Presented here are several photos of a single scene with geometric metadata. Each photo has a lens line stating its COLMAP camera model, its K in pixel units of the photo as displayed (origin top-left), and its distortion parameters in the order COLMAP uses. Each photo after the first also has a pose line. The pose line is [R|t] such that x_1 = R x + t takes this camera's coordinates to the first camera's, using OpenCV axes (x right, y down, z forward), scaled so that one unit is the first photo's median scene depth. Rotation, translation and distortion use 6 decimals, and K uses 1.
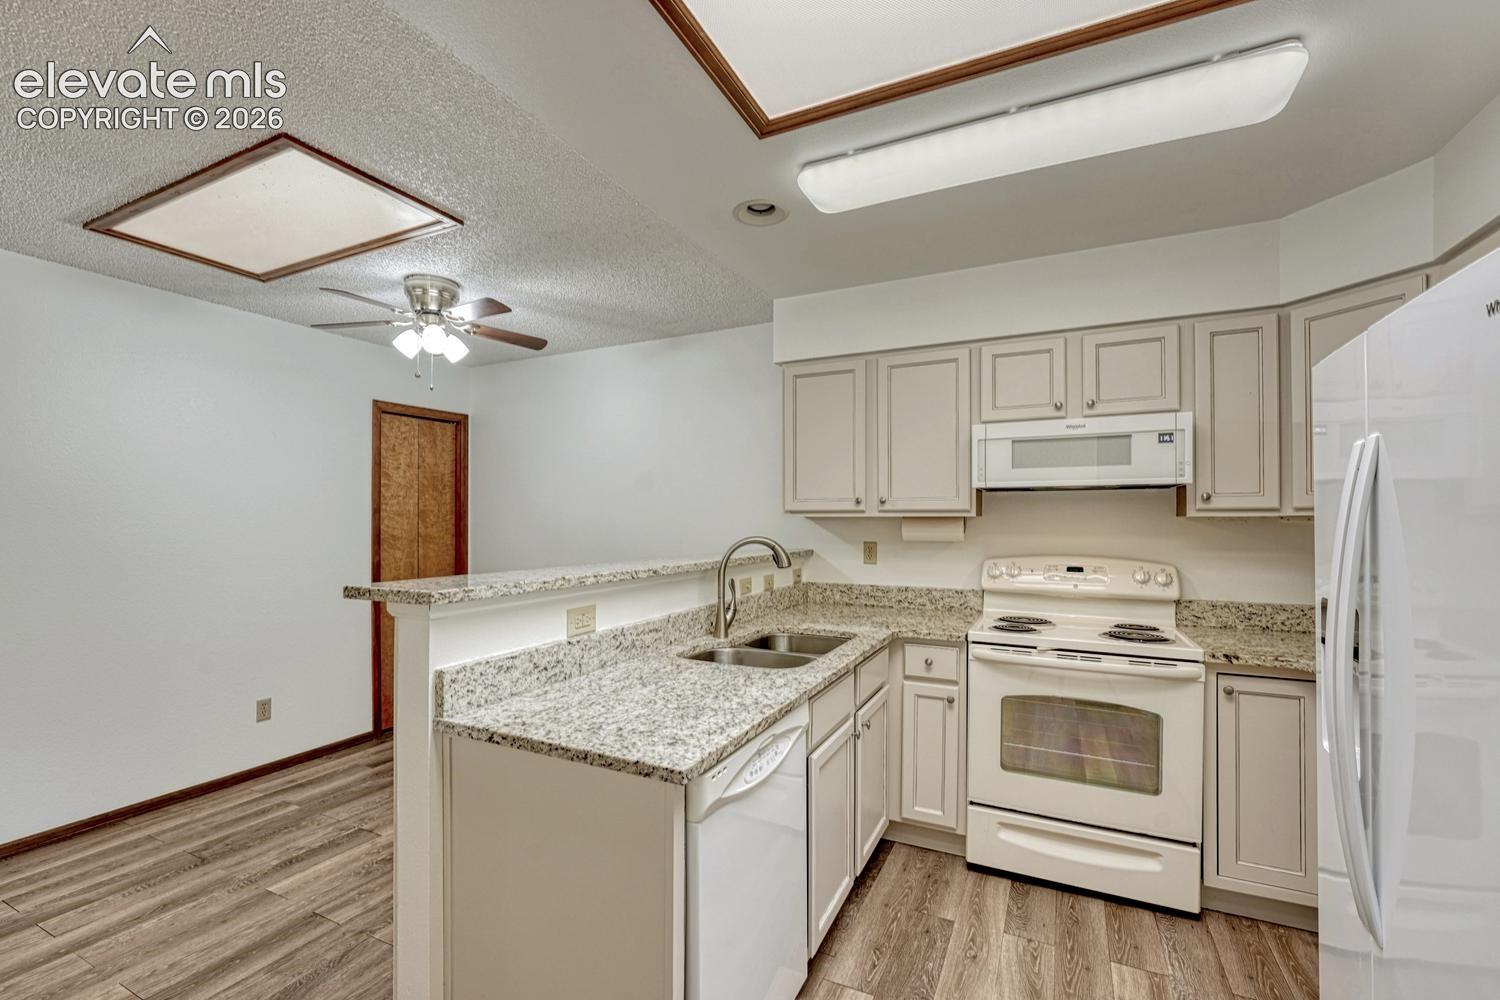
lens RADIAL K [[643.8, 0, 744.1], [0, 643.8, 514.0], [0, 0, 1]] dist [-0.002792, 0.000087]
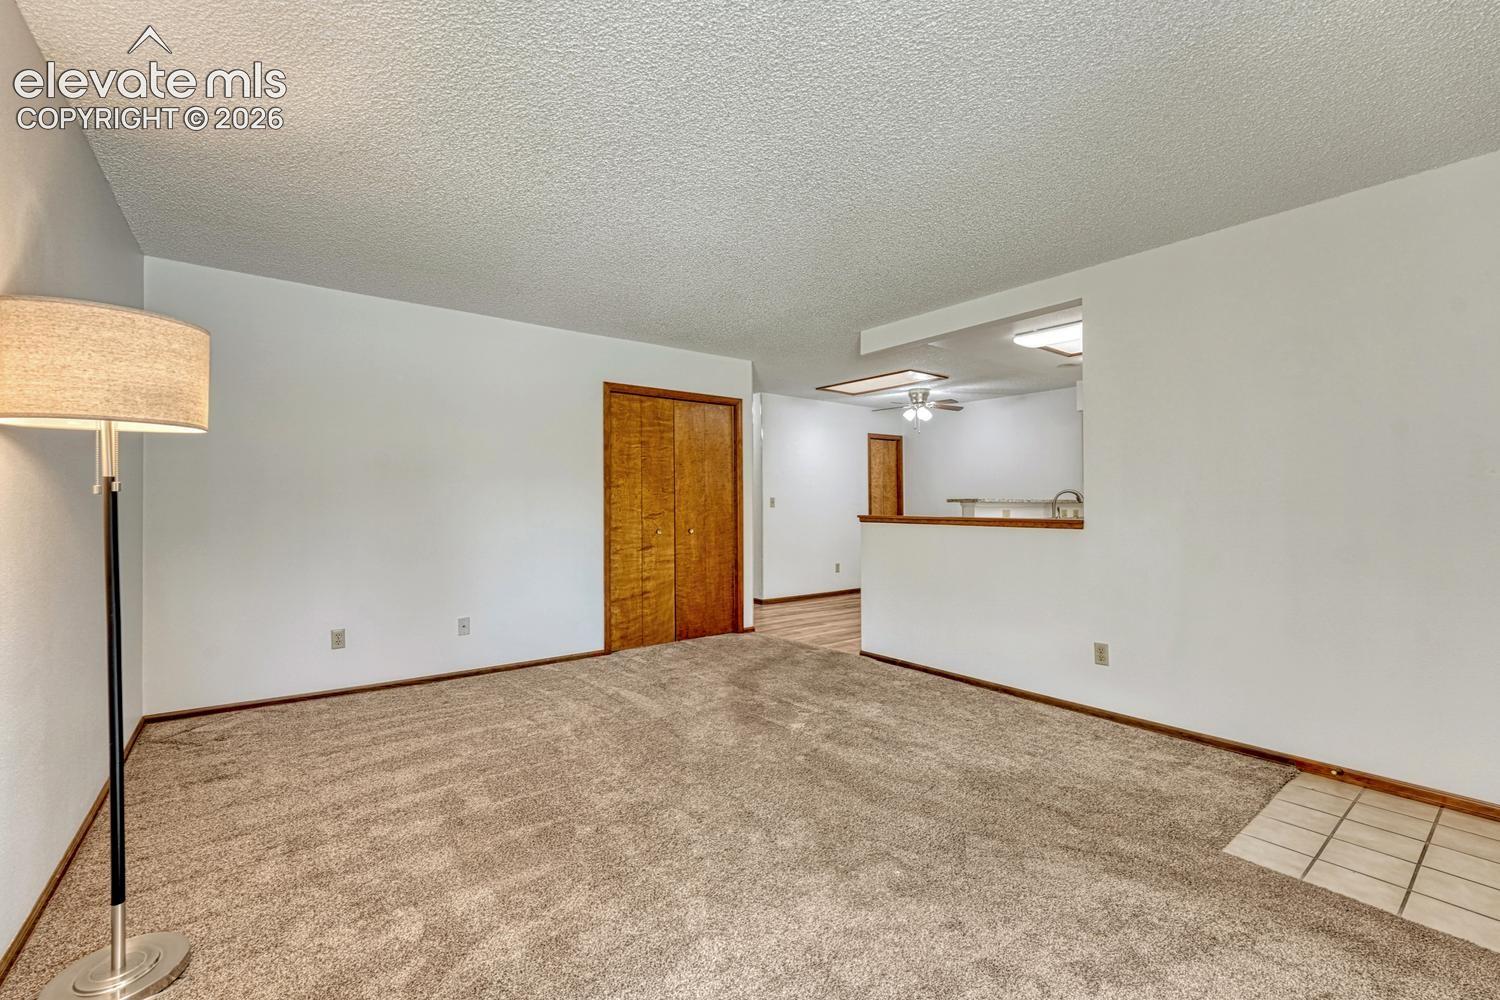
lens RADIAL K [[630.2, 0, 742.2], [0, 630.2, 487.0], [0, 0, 1]] dist [0.000010, 0.000001]
pose [[0.896081, -0.010640, -0.443763, -0.031799], [0.003710, 0.999857, -0.016483, 0.057202], [0.443875, 0.013124, 0.895993, -1.697084]]
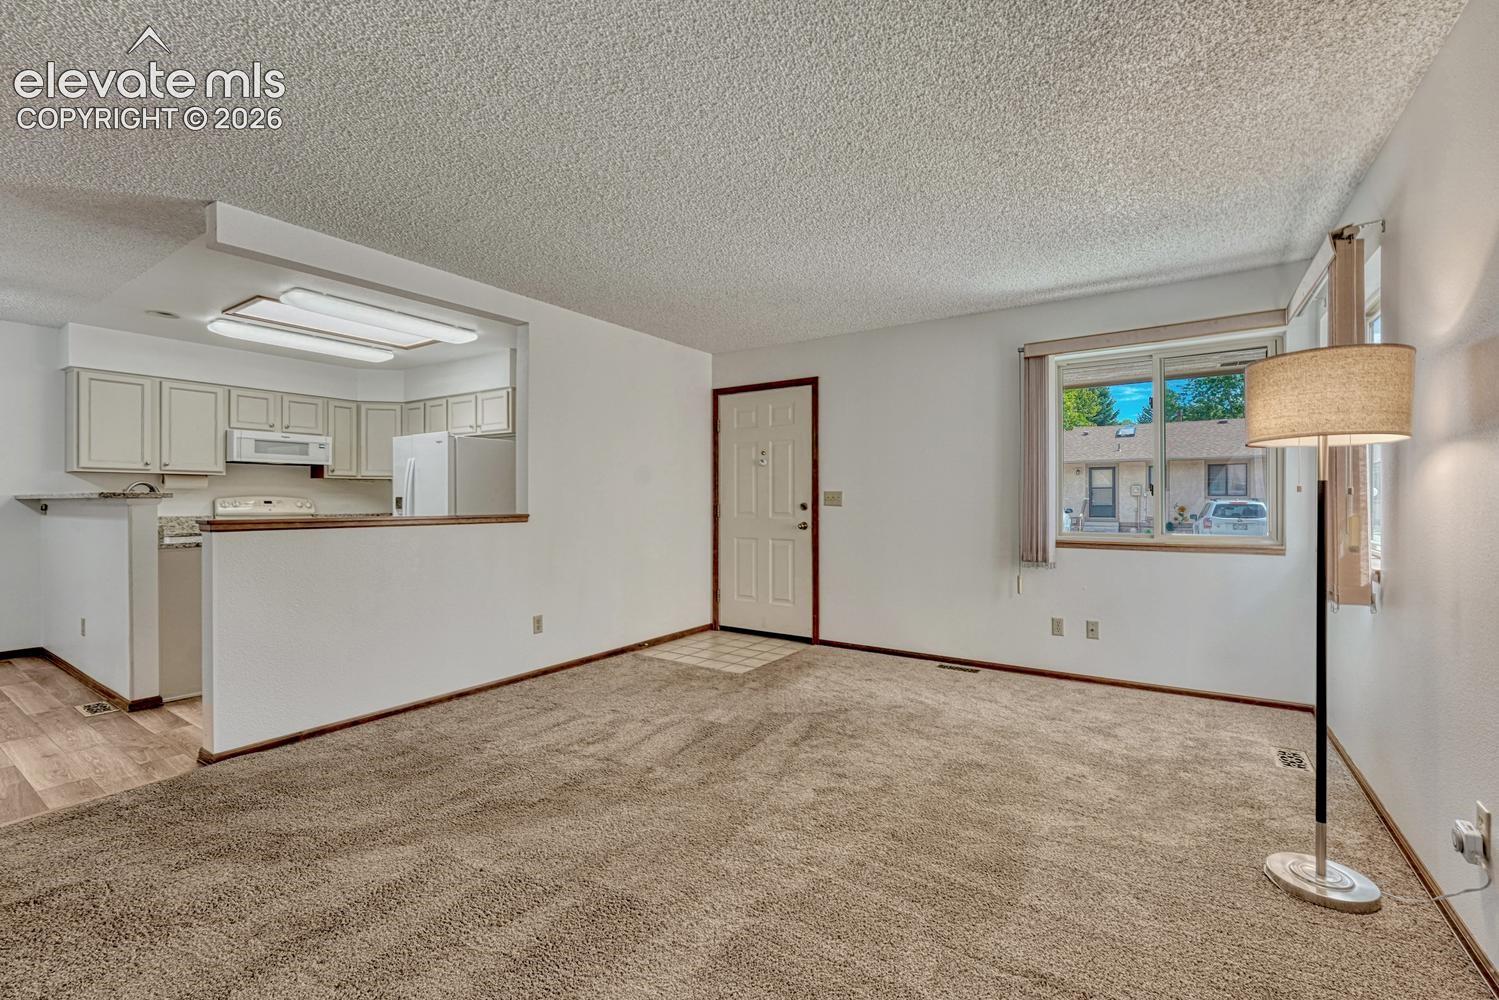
lens RADIAL K [[647.2, 0, 746.2], [0, 647.2, 505.5], [0, 0, 1]] dist [-0.012992, 0.000024]
pose [[0.136182, -0.007854, 0.990653, -1.501034], [-0.012106, 0.999881, 0.009591, 0.064168], [-0.990610, -0.013299, 0.136070, -0.920465]]
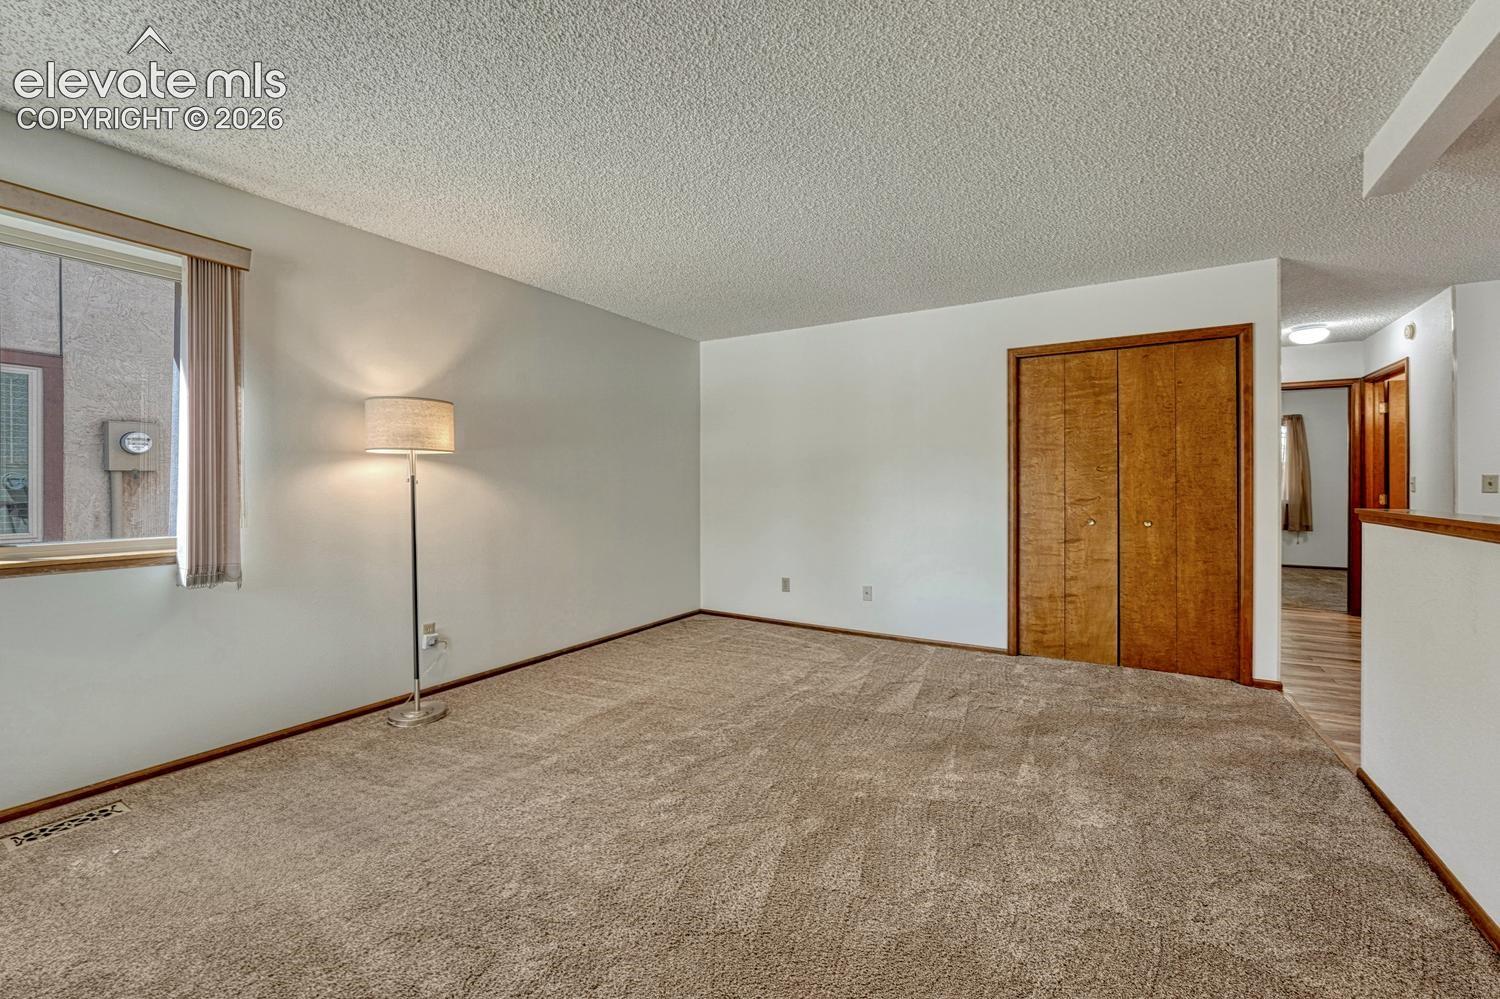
lens RADIAL K [[618.9, 0, 745.1], [0, 618.9, 485.6], [0, 0, 1]] dist [-0.014903, -0.000040]
pose [[-0.088422, 0.000411, -0.996083, 0.466426], [0.011050, 0.999939, -0.000568, 0.065864], [0.996022, -0.011057, -0.088421, -0.734672]]
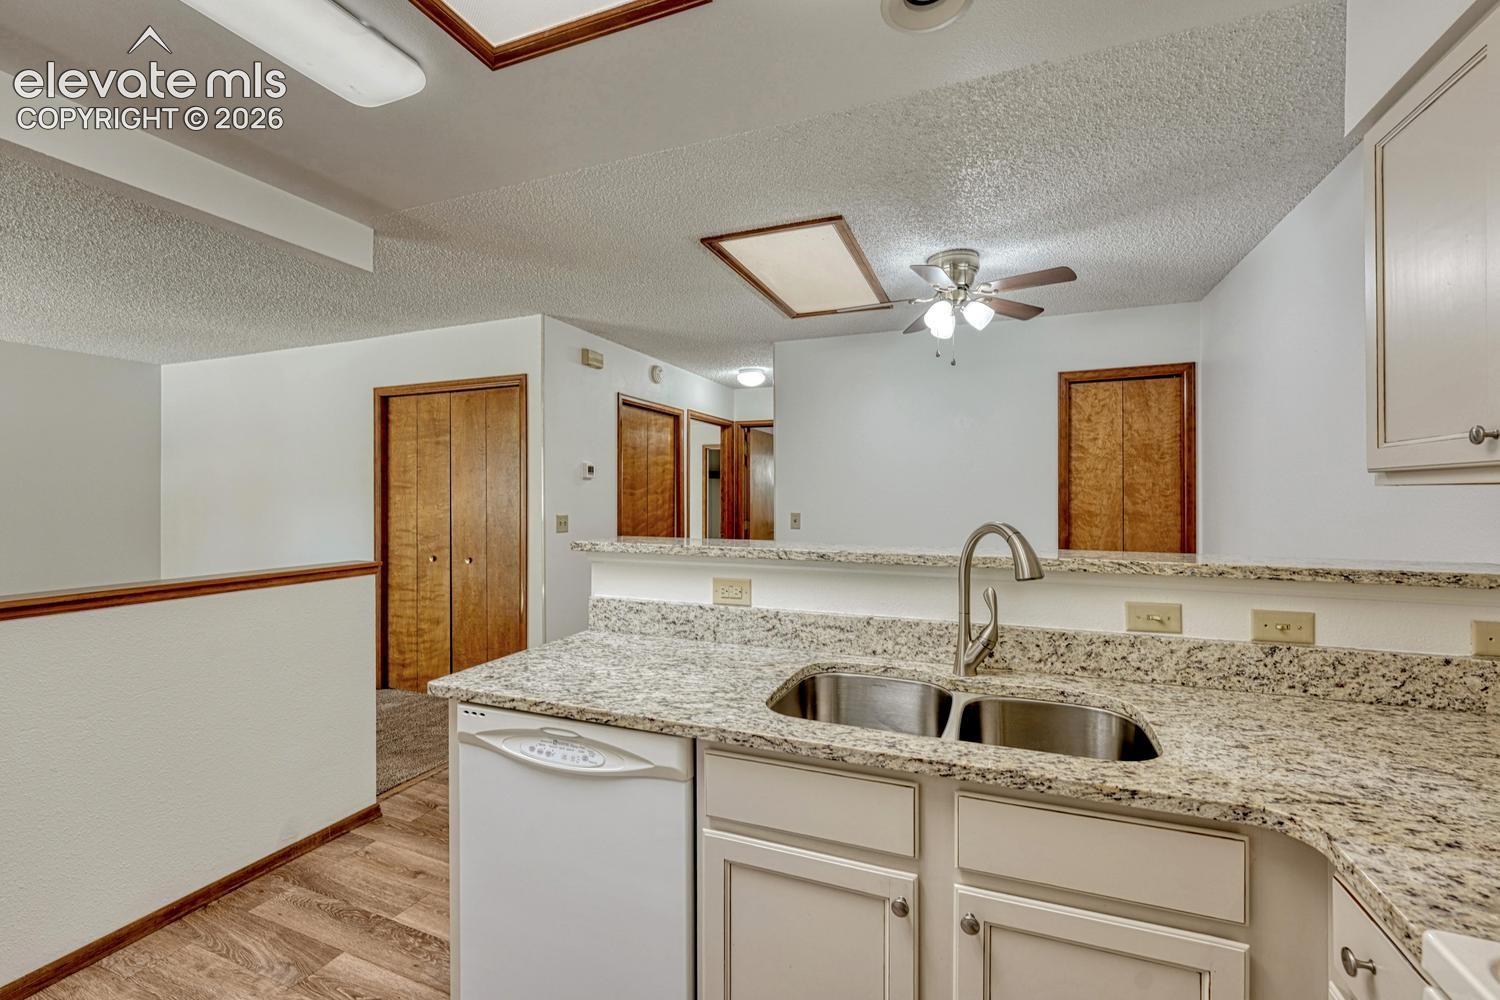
lens RADIAL K [[639.9, 0, 743.5], [0, 639.9, 495.9], [0, 0, 1]] dist [-0.002987, -0.000296]
pose [[0.072682, -0.000215, -0.997355, 0.570275], [0.009142, 0.999958, 0.000450, 0.009085], [0.997313, -0.009151, 0.072681, 0.703928]]
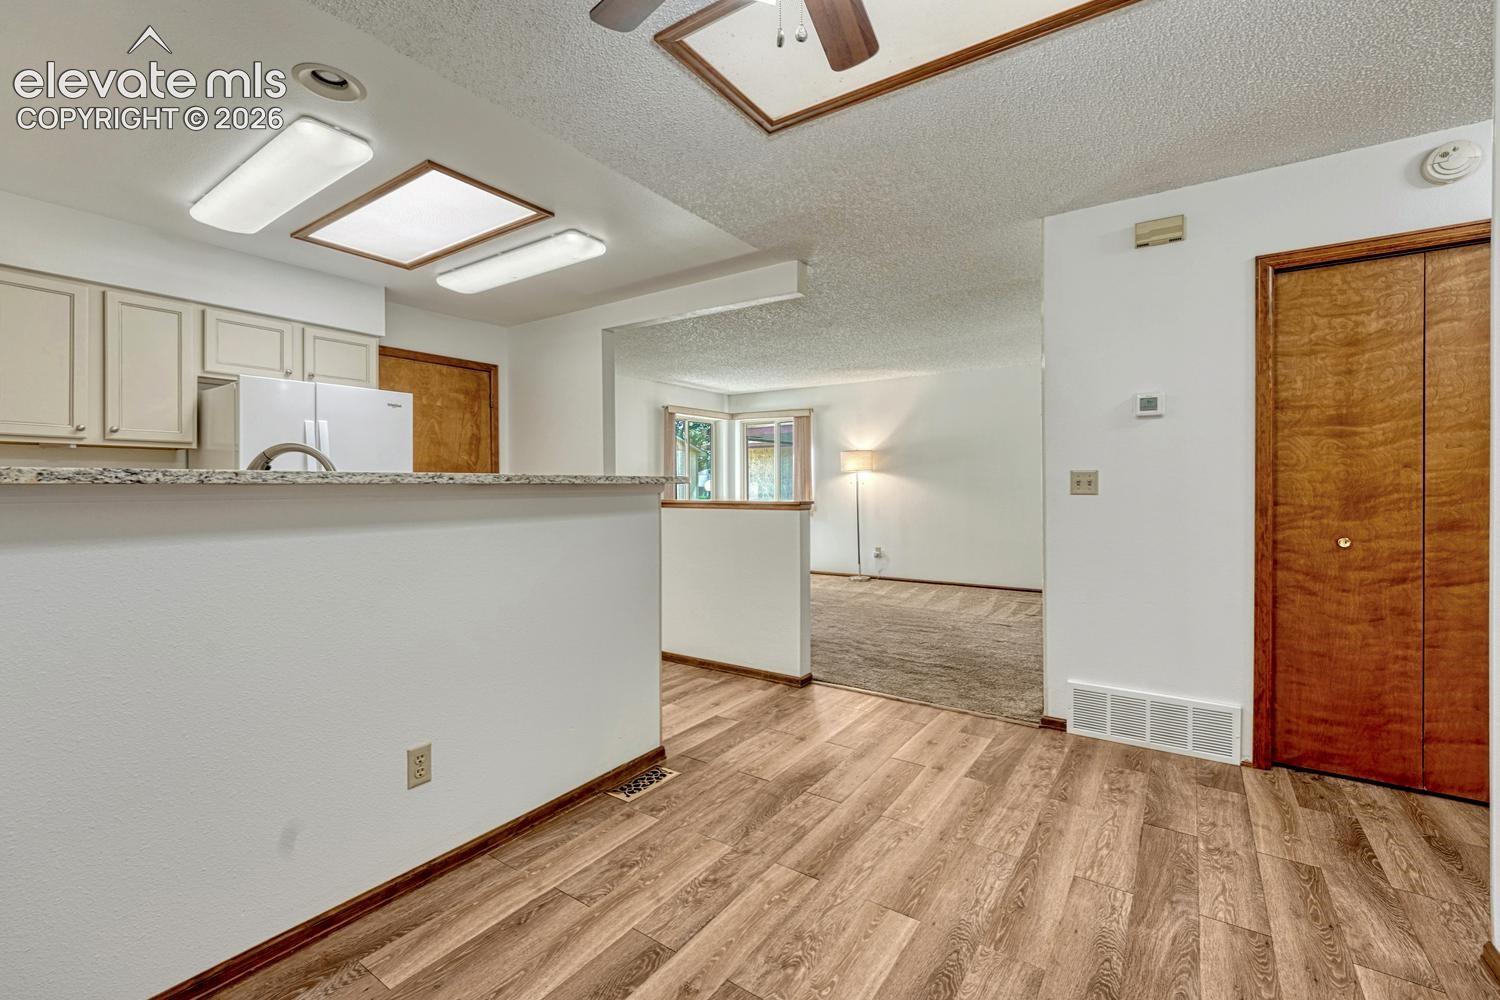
lens RADIAL K [[639.9, 0, 743.5], [0, 639.9, 495.9], [0, 0, 1]] dist [-0.002987, -0.000296]
pose [[-0.989484, -0.001518, 0.144637, -0.607164], [-0.000922, 0.999991, 0.004189, 0.094113], [-0.144642, 0.004012, -0.989476, 1.620093]]
